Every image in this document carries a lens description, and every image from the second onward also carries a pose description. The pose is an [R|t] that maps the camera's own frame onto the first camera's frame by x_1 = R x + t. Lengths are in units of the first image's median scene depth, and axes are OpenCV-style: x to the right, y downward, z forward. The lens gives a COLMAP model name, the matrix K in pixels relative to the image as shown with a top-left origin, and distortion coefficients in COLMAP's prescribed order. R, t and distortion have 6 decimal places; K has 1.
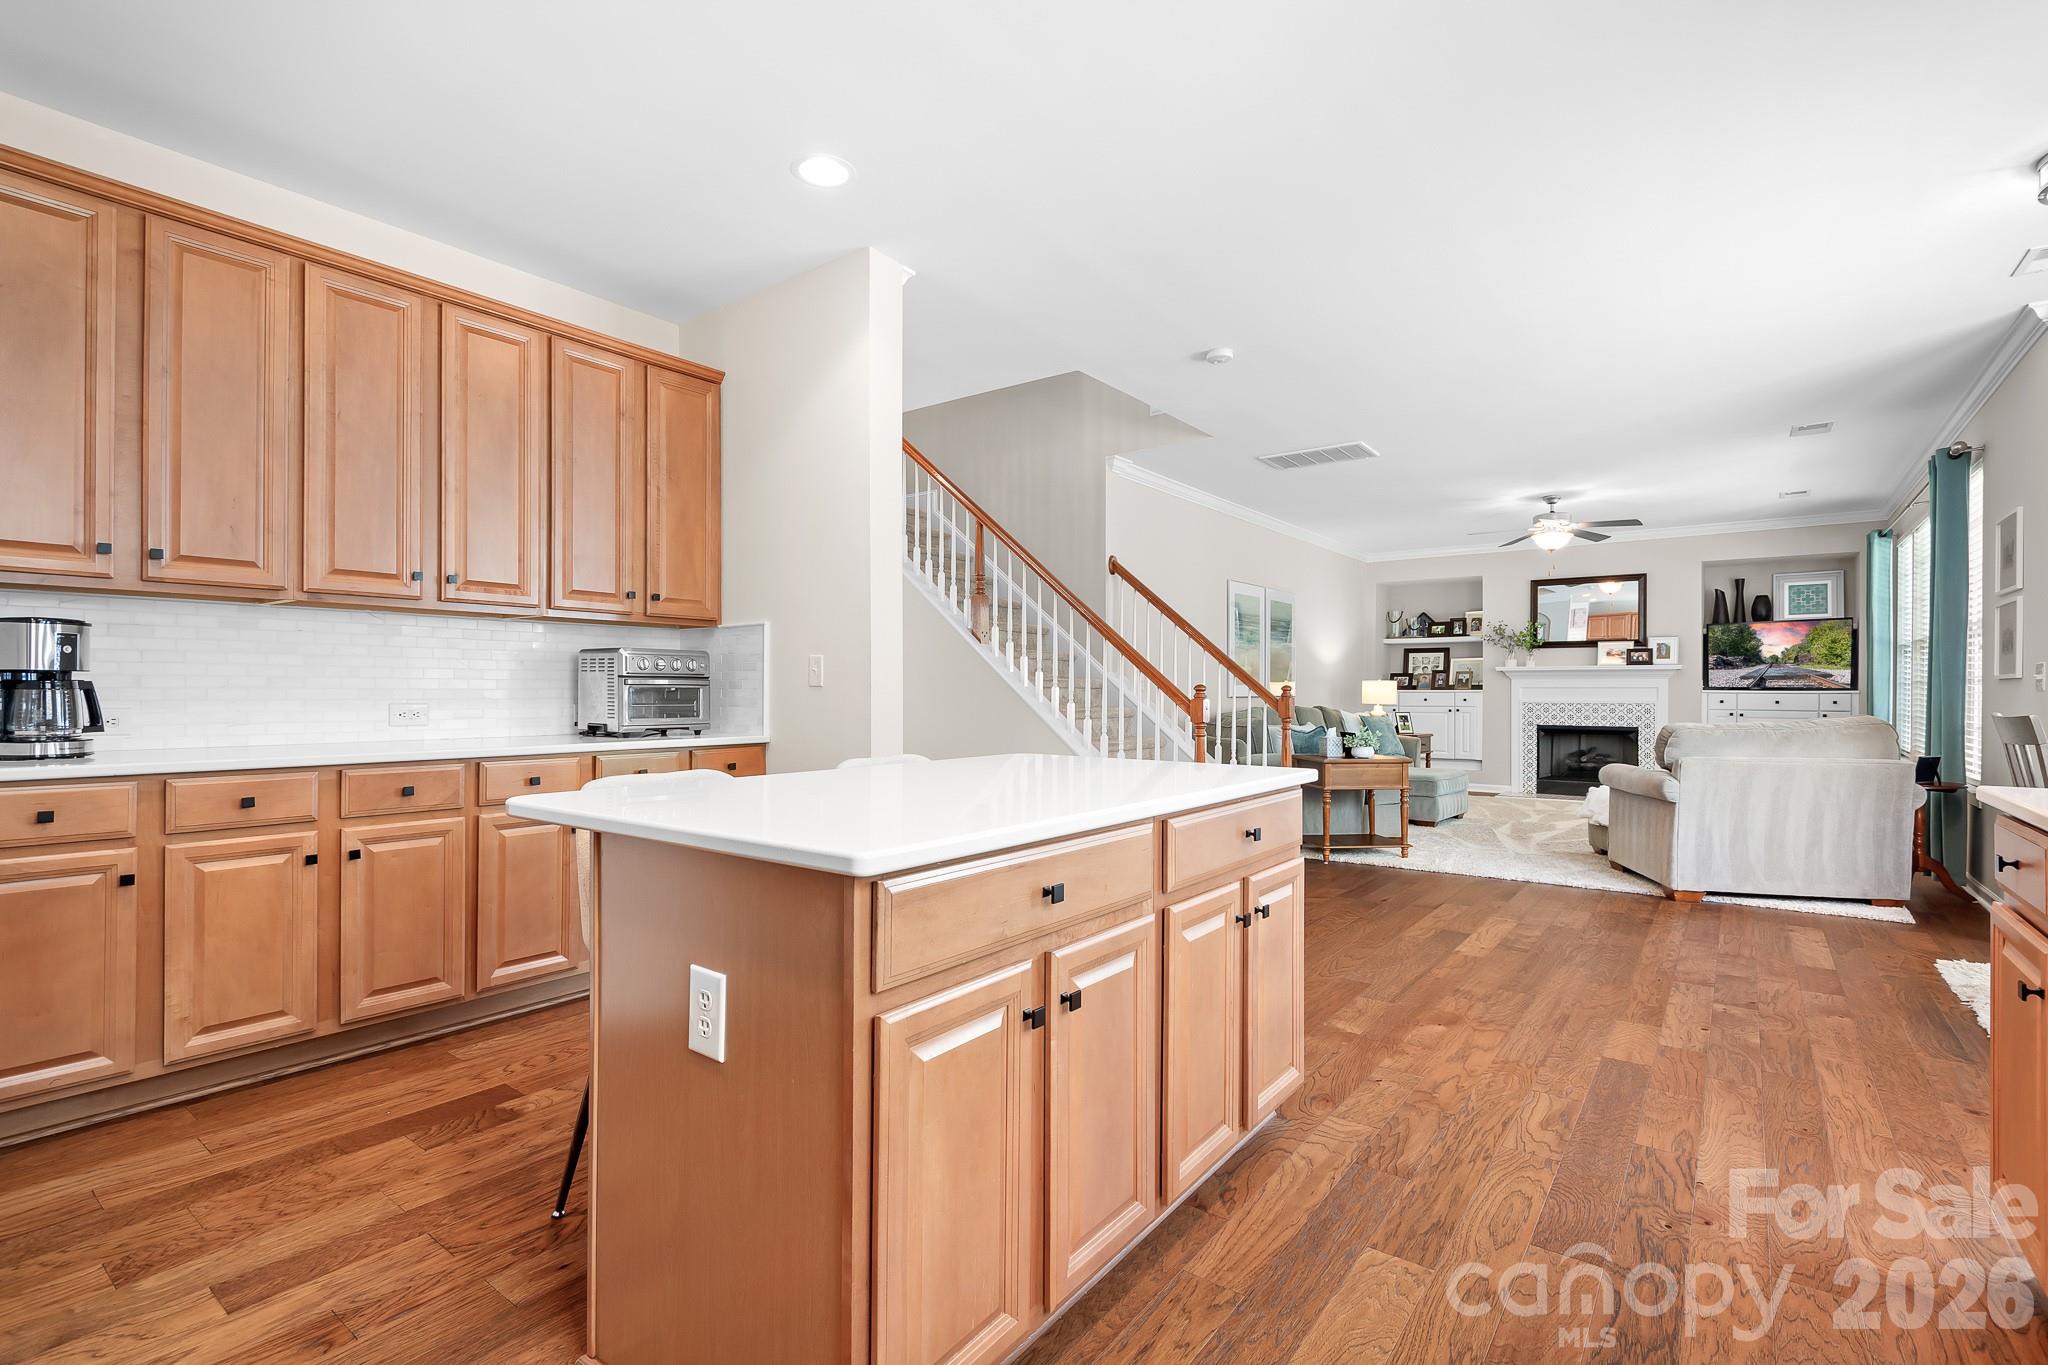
lens RADIAL K [[941.2, 0, 1026.8], [0, 941.2, 690.0], [0, 0, 1]] dist [0.011925, -0.001422]
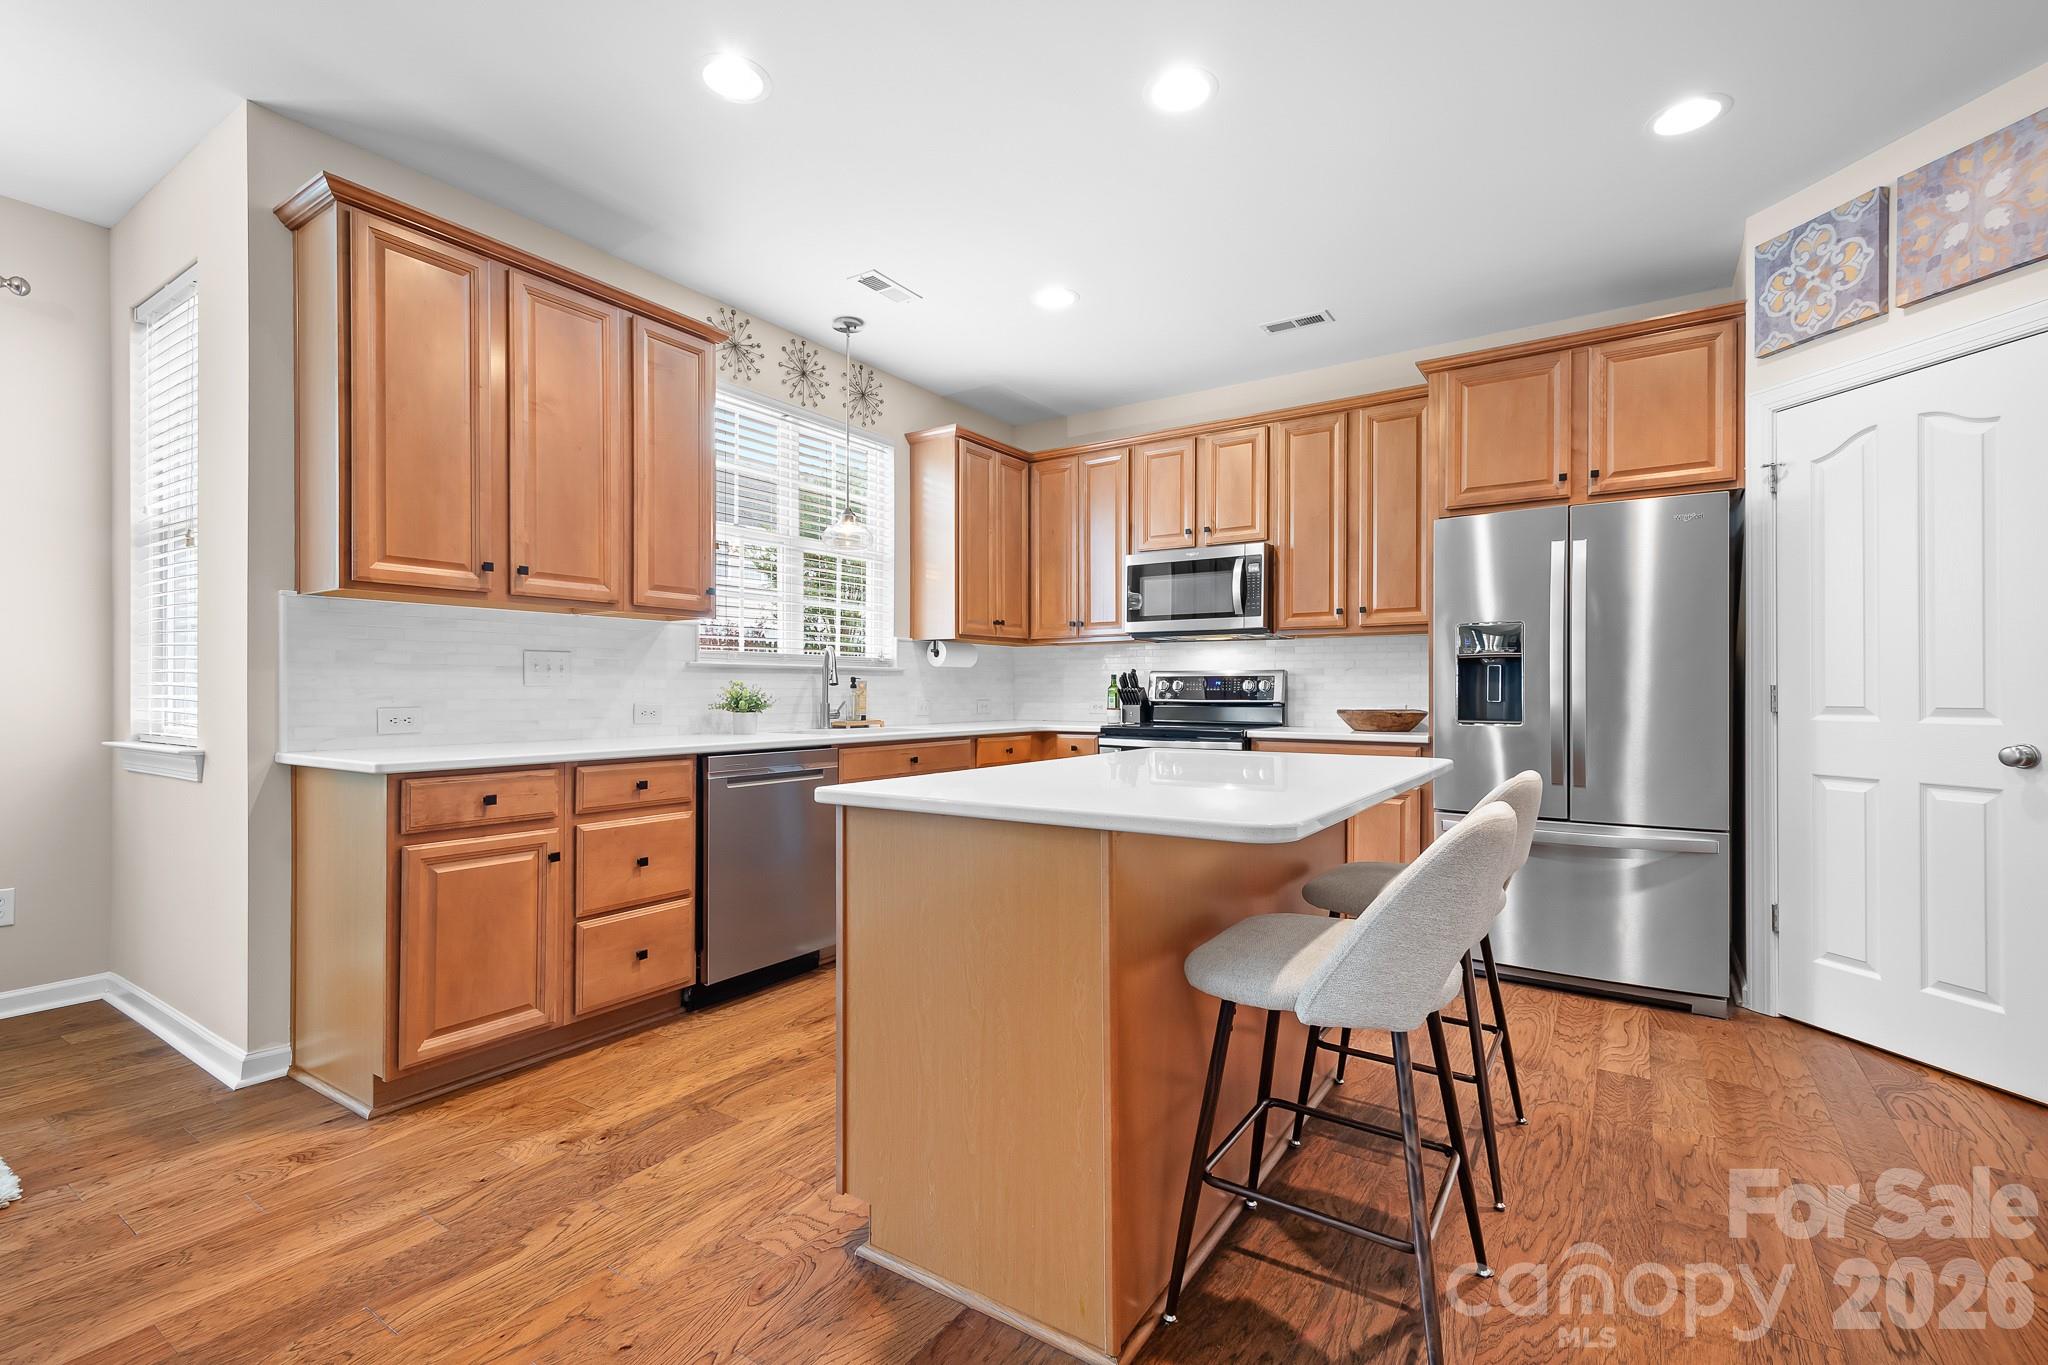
lens RADIAL K [[927.9, 0, 1013.7], [0, 927.9, 678.0], [0, 0, 1]] dist [0.010490, -0.002541]
pose [[-0.999017, -0.004091, -0.044148, 0.168857], [-0.003421, 0.999878, -0.015247, 0.003037], [0.044205, -0.015081, -0.998909, 1.722457]]
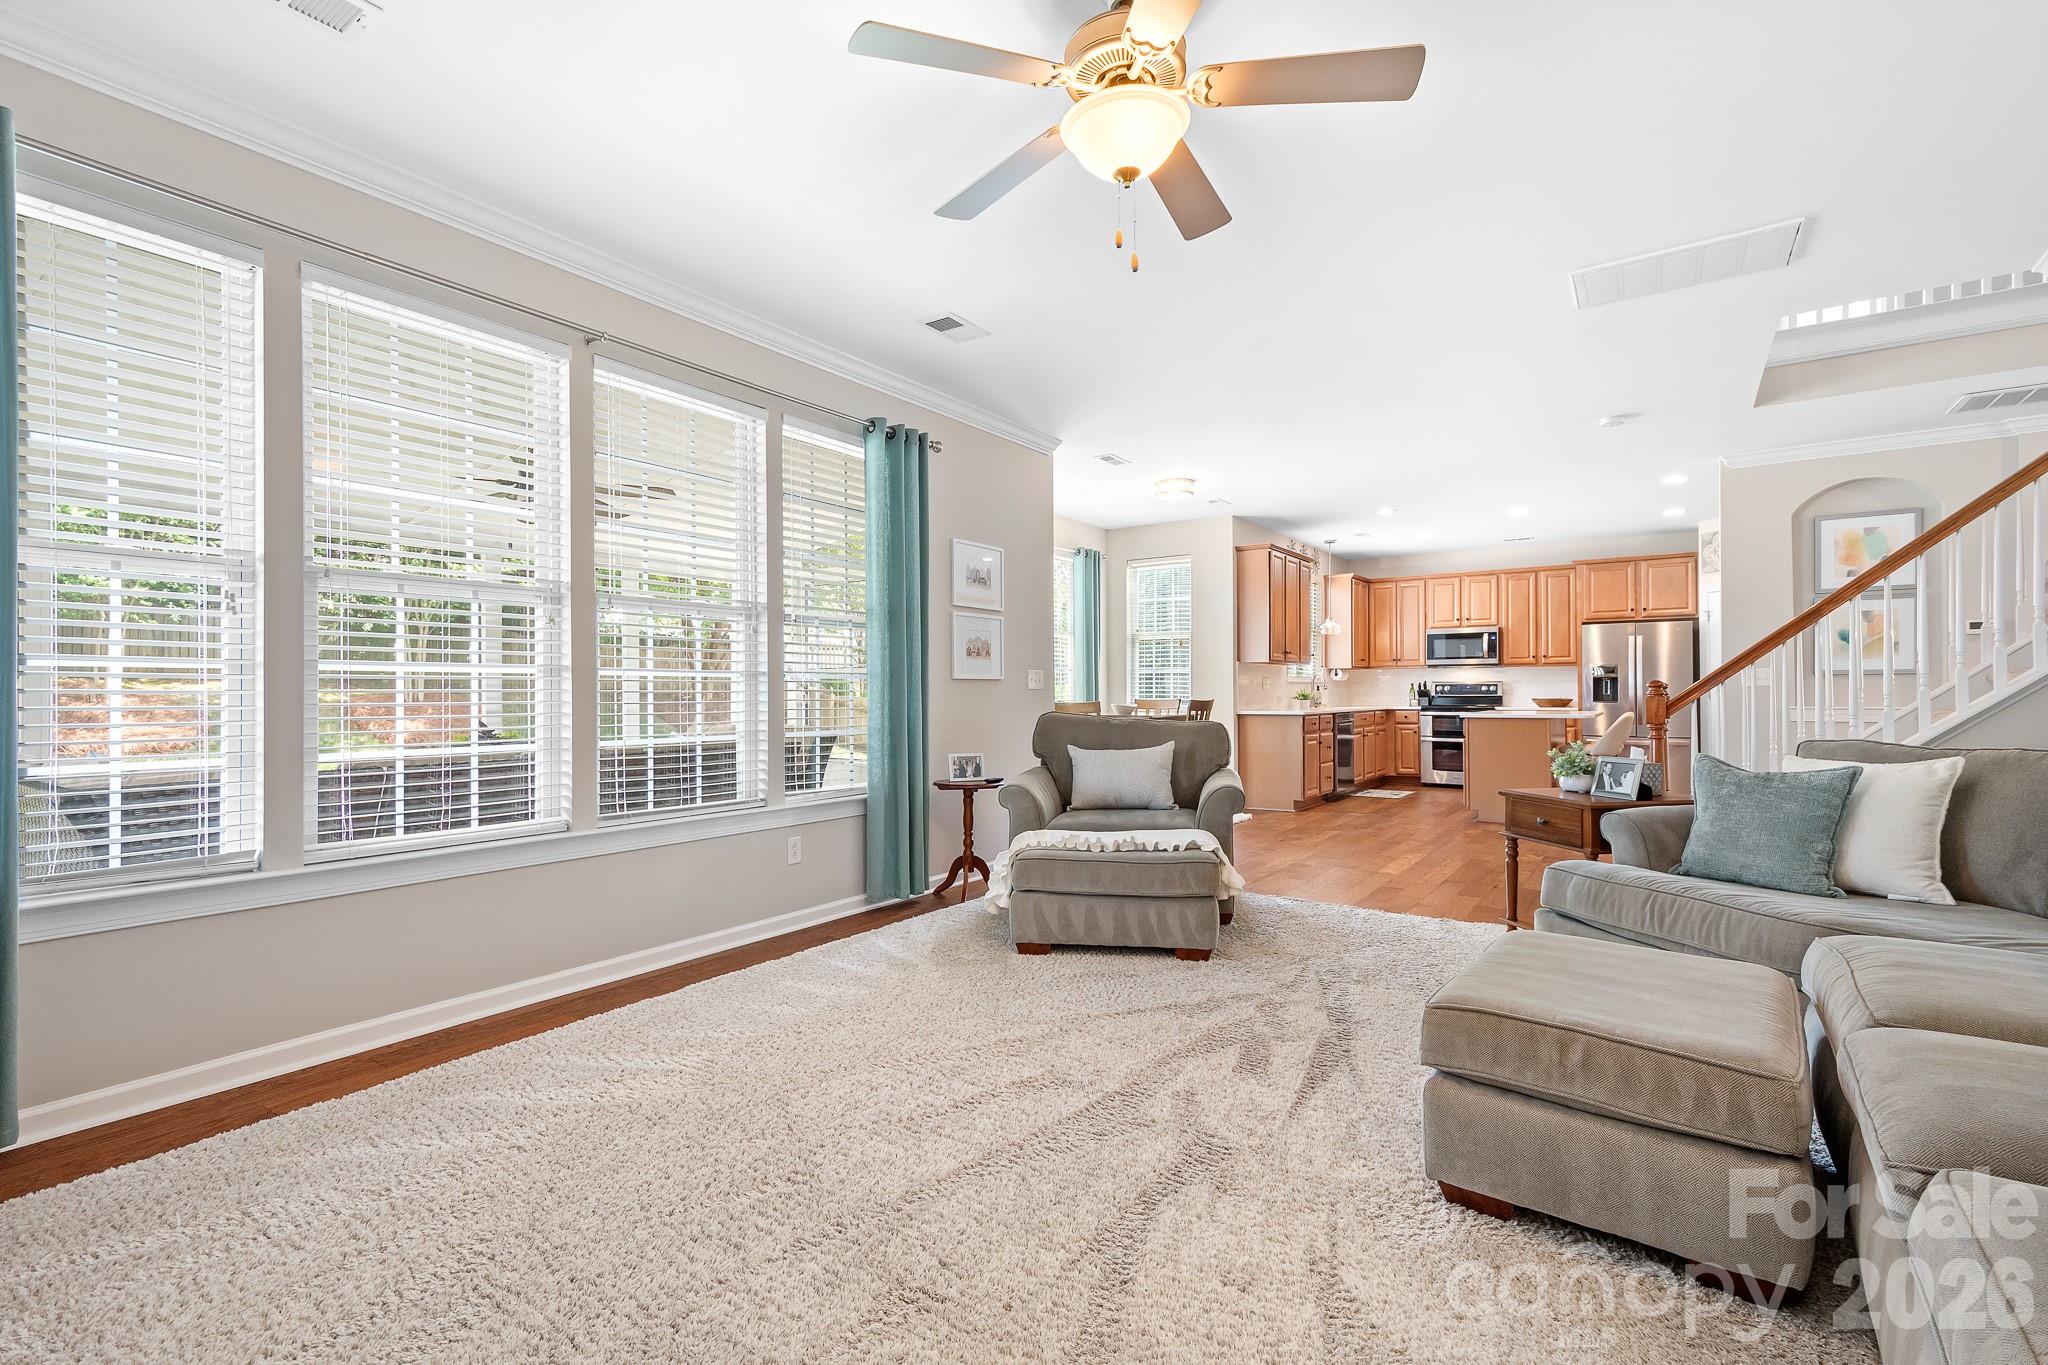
lens RADIAL K [[927.9, 0, 1020.4], [0, 927.9, 678.4], [0, 0, 1]] dist [0.010490, -0.002541]
pose [[-0.999373, -0.002722, -0.035300, 1.878886], [-0.002077, 0.999831, -0.018282, 0.024098], [0.035344, -0.018197, -0.999210, 4.023391]]
